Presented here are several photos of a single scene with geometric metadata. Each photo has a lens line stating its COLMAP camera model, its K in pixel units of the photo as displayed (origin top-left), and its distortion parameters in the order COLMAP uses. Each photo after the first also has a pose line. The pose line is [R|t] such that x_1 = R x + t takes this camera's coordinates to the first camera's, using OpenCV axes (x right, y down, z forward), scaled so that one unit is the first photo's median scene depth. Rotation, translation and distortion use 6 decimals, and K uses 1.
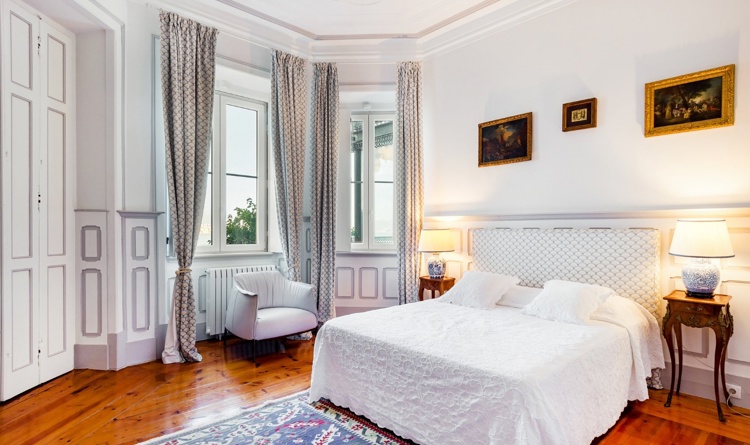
lens RADIAL K [[406.4, 0, 363.0], [0, 406.4, 242.0], [0, 0, 1]] dist [0.006746, -0.001068]
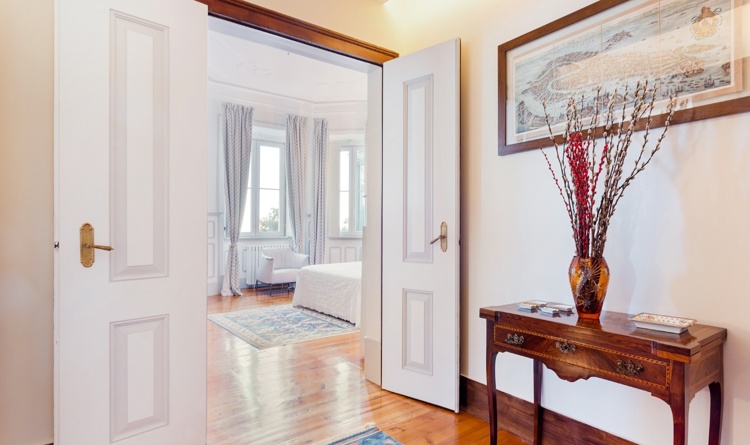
lens RADIAL K [[406.4, 0, 378.4], [0, 406.4, 226.1], [0, 0, 1]] dist [0.006746, -0.001068]
pose [[0.997105, -0.002662, -0.075984, 0.302933], [0.000643, 0.999647, -0.026574, 0.031774], [0.076028, 0.026448, 0.996755, -0.672988]]
